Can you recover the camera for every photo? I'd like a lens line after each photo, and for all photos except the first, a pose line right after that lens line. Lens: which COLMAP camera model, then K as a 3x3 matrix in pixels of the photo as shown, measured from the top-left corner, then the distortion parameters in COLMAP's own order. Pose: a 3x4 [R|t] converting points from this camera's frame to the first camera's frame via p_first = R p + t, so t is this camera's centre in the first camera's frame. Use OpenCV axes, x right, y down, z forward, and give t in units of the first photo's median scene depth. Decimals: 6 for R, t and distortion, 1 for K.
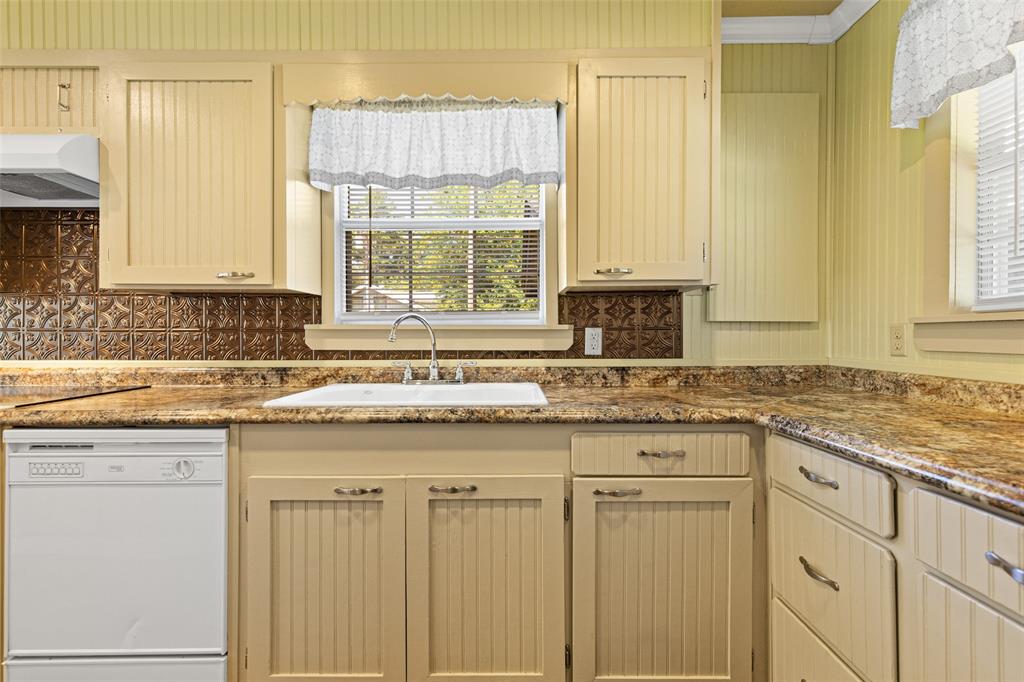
lens RADIAL K [[354.8, 0, 512.0], [0, 354.8, 341.0], [0, 0, 1]] dist [-0.011824, -0.000005]
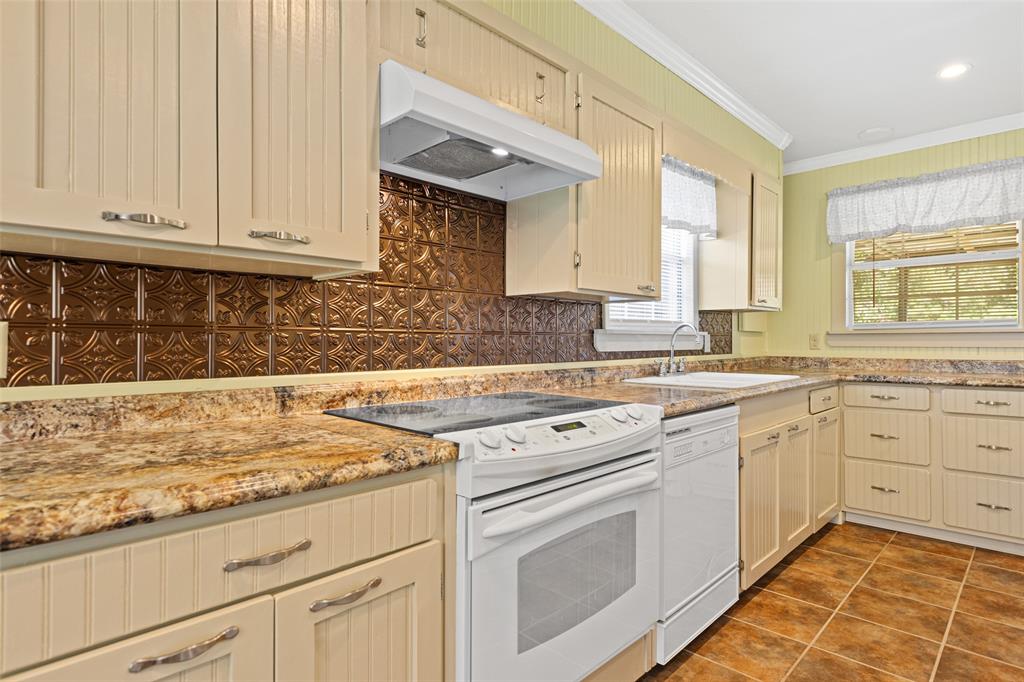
lens RADIAL K [[541.4, 0, 512.0], [0, 541.4, 341.0], [0, 0, 1]] dist [0.000805, 0.000716]
pose [[0.698588, 0.002654, 0.715519, -1.960188], [0.005757, 0.999940, -0.009330, 0.005662], [-0.715501, 0.010637, 0.698531, -0.002705]]
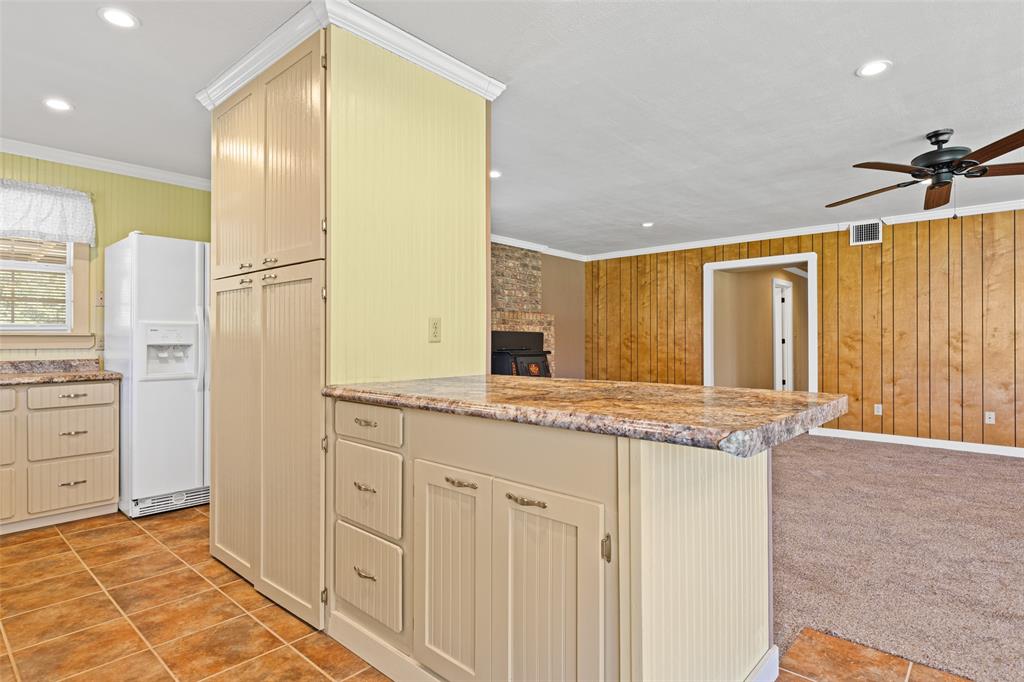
lens RADIAL K [[541.4, 0, 512.0], [0, 541.4, 341.0], [0, 0, 1]] dist [0.000805, 0.000716]
pose [[-0.742178, 0.005229, 0.670183, -2.265795], [0.009794, 0.999947, 0.003044, -0.000358], [-0.670132, 0.008824, -0.742190, 0.544285]]
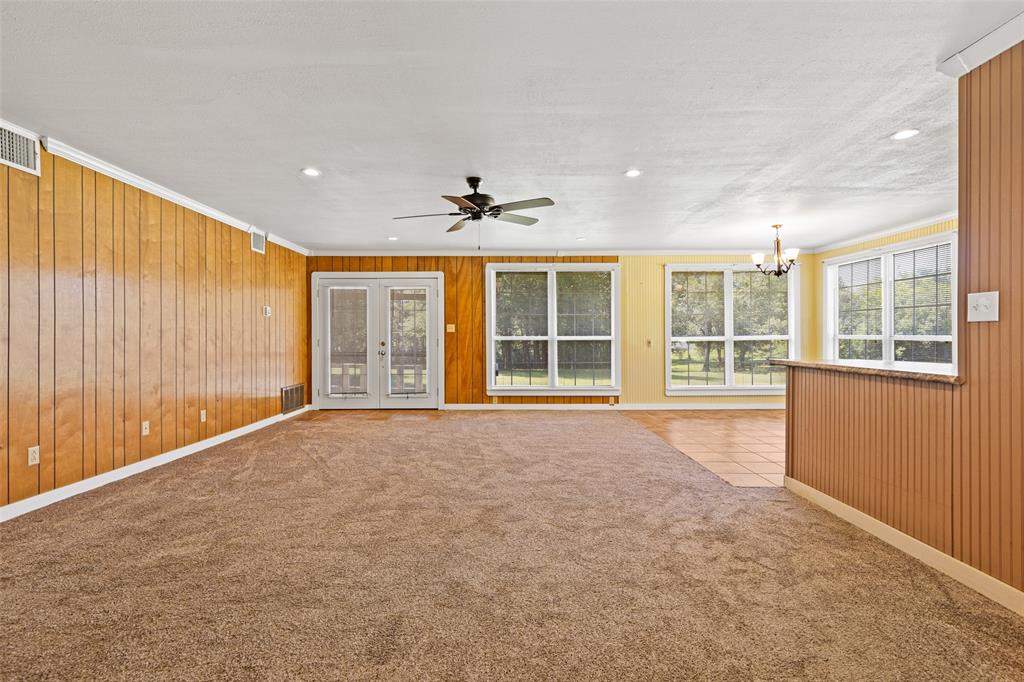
lens RADIAL K [[459.4, 0, 510.2], [0, 459.4, 338.2], [0, 0, 1]] dist [0.001196, -0.000187]
pose [[0.000783, 0.004149, -0.999991, 0.345679], [-0.007197, 0.999966, 0.004144, 0.006533], [0.999974, 0.007193, 0.000813, -2.073758]]
